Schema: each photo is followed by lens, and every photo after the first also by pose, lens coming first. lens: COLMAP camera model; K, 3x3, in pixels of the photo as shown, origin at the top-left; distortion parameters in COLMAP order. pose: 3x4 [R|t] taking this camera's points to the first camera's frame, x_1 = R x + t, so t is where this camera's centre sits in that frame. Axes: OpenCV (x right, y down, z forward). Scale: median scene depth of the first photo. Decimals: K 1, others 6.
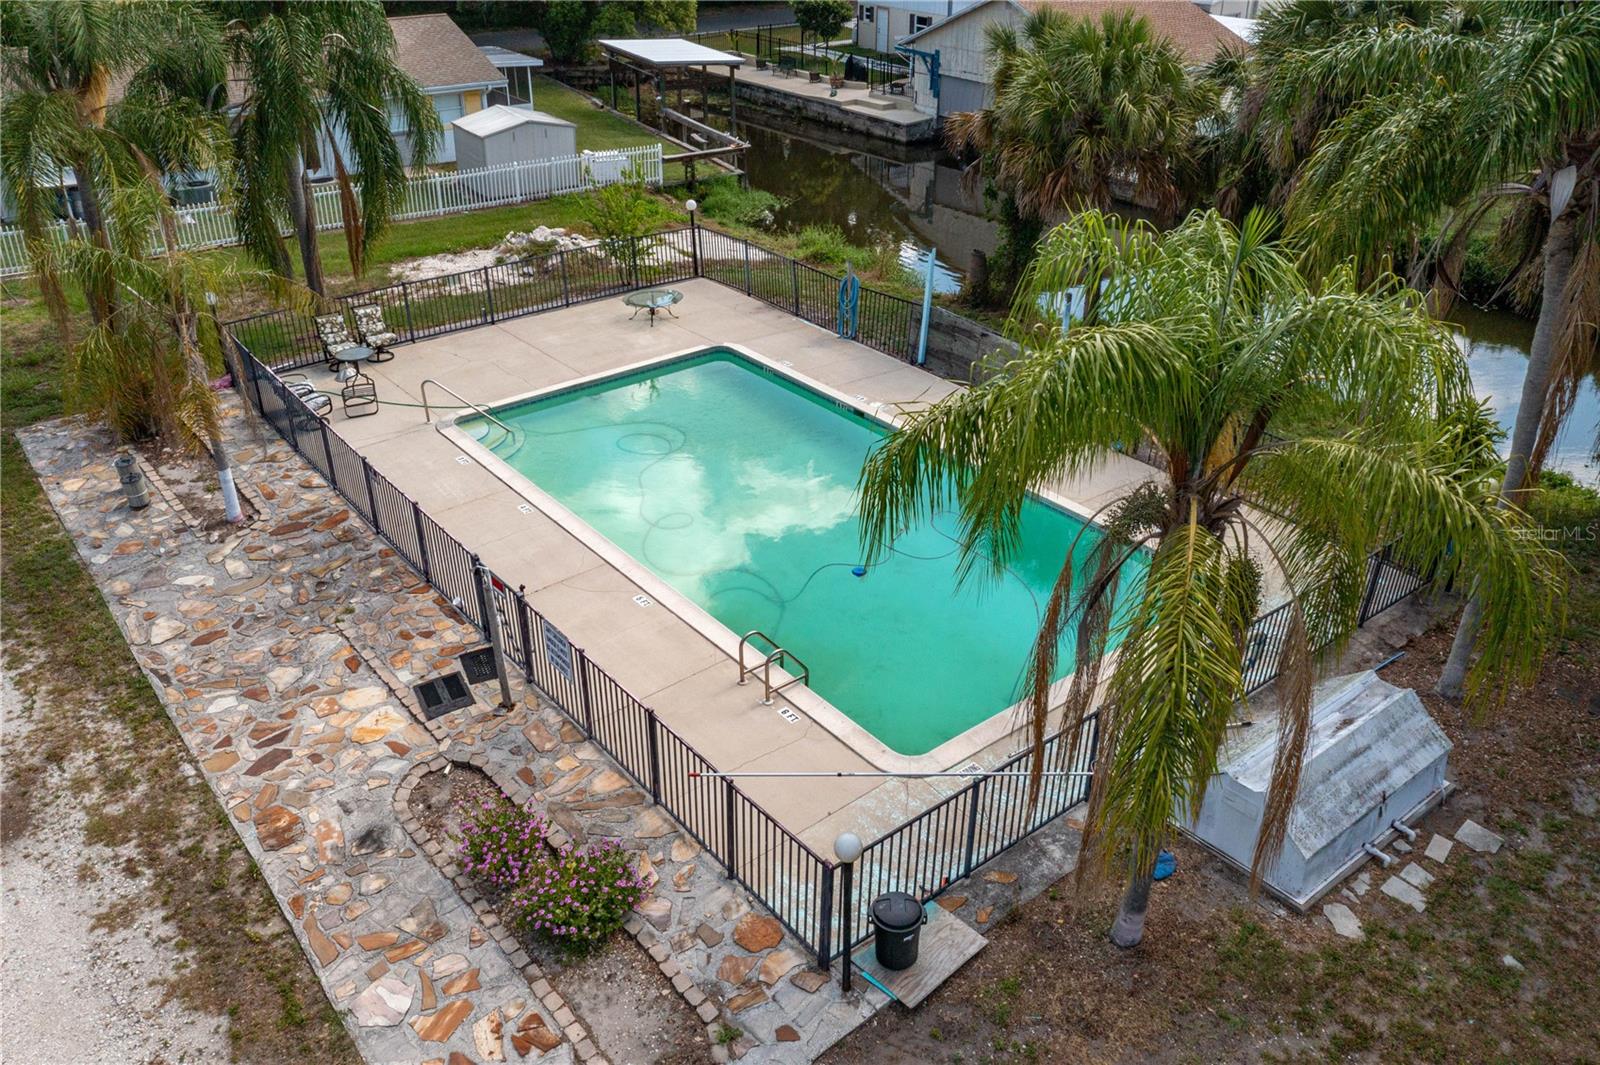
lens RADIAL K [[1216.8, 0, 800.0], [0, 1216.8, 532.5], [0, 0, 1]] dist [-0.017772, -0.003702]
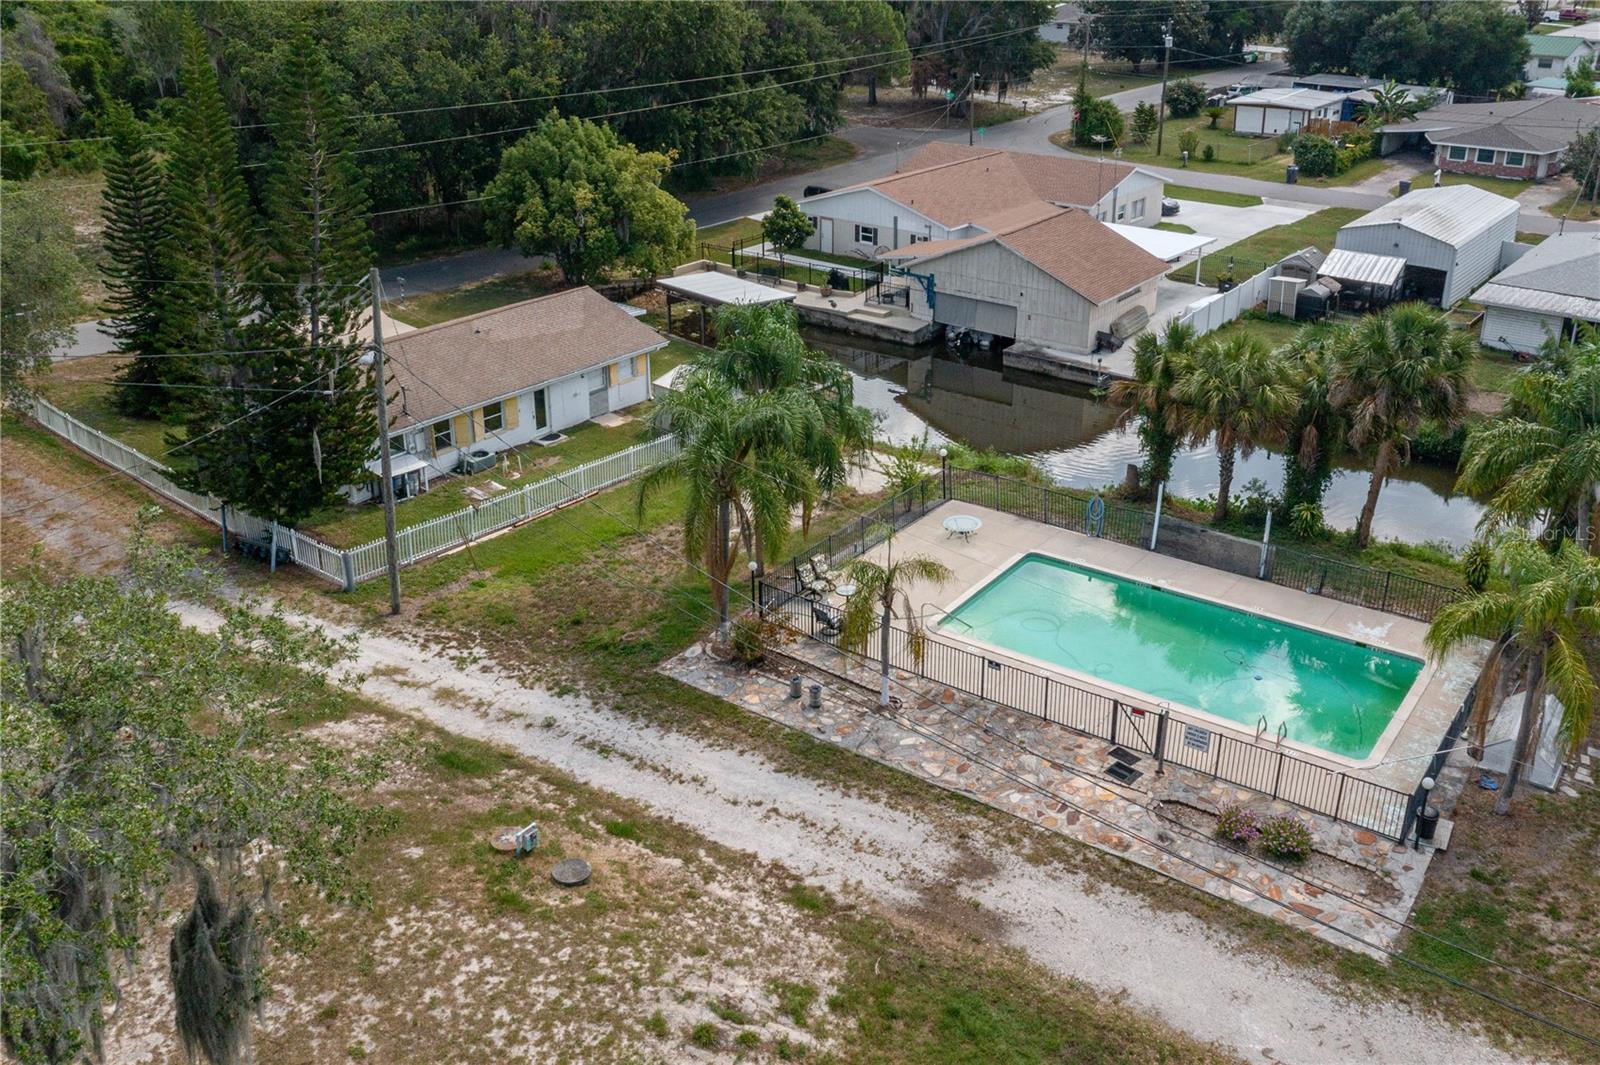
lens RADIAL K [[1341.6, 0, 800.0], [0, 1341.6, 532.5], [0, 0, 1]] dist [-0.013964, 0.001244]
pose [[0.962647, -0.116848, 0.244250, -0.841586], [0.135817, 0.988776, -0.062258, -0.122173], [-0.234233, 0.093106, 0.967712, -0.660920]]
